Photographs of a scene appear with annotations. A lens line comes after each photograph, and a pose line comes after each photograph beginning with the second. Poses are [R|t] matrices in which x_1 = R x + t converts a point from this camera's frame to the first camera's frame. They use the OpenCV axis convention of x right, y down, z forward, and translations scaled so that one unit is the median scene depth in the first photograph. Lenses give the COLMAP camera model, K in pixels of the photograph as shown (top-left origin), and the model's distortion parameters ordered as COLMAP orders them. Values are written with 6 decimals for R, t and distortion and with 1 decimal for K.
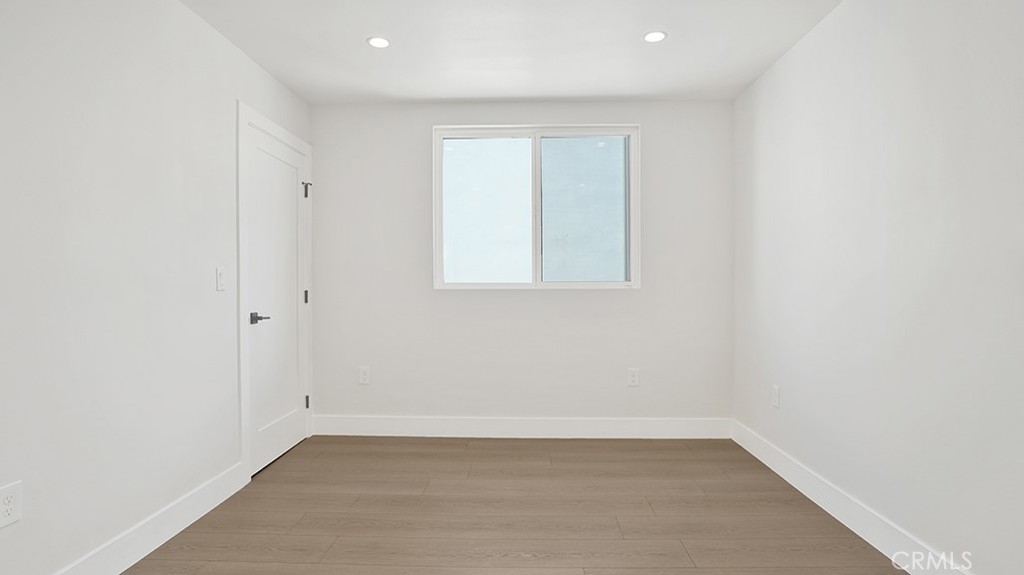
lens RADIAL K [[542.9, 0, 517.5], [0, 542.9, 287.8], [0, 0, 1]] dist [-0.058944, 0.029591]
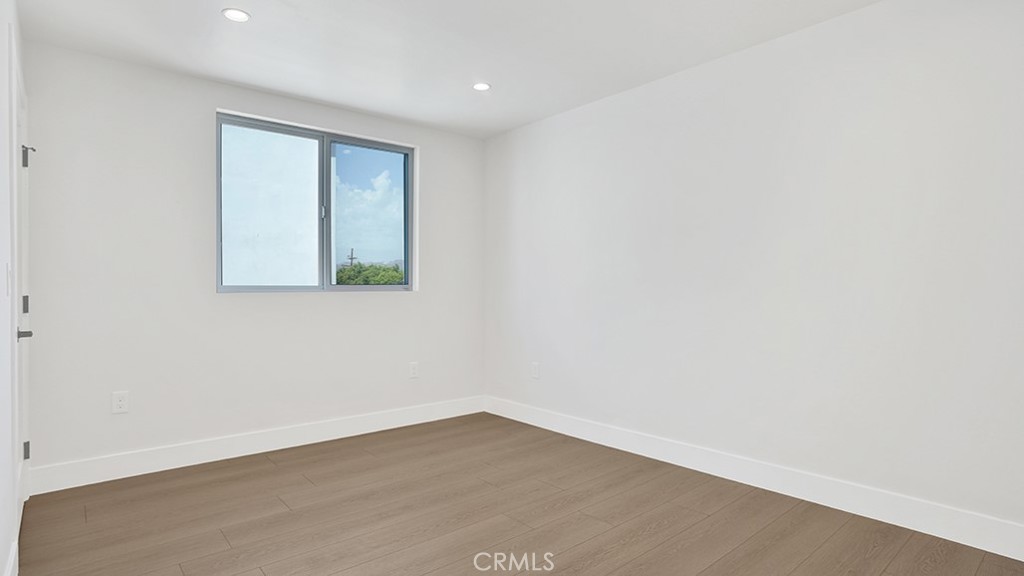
lens RADIAL K [[542.9, 0, 517.5], [0, 542.9, 288.3], [0, 0, 1]] dist [-0.058944, 0.029591]
pose [[0.726777, -0.000962, 0.686872, -0.445121], [0.006157, 0.999968, -0.005114, 0.003368], [-0.686845, 0.007945, 0.726760, 0.037591]]
